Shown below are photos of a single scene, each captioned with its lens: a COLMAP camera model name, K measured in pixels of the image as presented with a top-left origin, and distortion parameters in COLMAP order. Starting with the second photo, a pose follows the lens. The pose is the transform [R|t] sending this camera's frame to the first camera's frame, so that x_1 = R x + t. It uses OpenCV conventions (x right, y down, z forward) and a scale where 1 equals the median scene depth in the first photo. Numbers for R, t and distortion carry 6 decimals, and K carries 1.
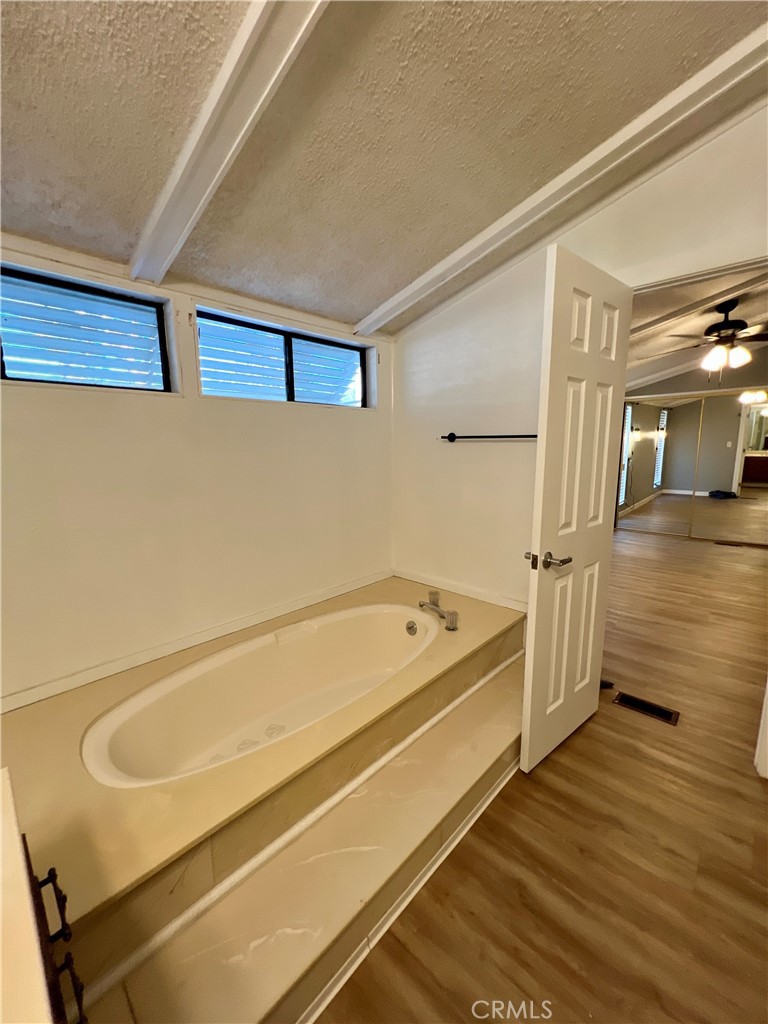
lens RADIAL K [[407.3, 0, 386.4], [0, 407.3, 510.7], [0, 0, 1]] dist [-0.002554, 0.000234]
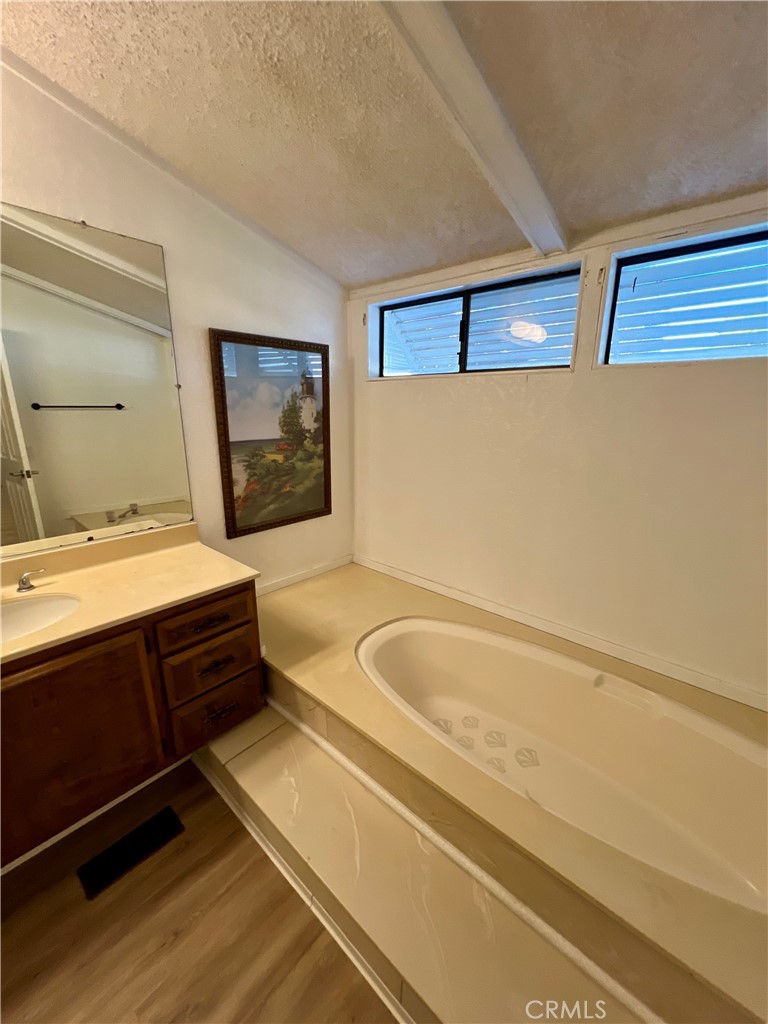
lens RADIAL K [[402.4, 0, 386.7], [0, 402.4, 515.1], [0, 0, 1]] dist [-0.008537, 0.000326]
pose [[0.038429, 0.259142, -0.965074, 0.505006], [-0.179192, 0.951919, 0.248475, -0.142034], [0.983063, 0.163385, 0.083018, 0.665356]]
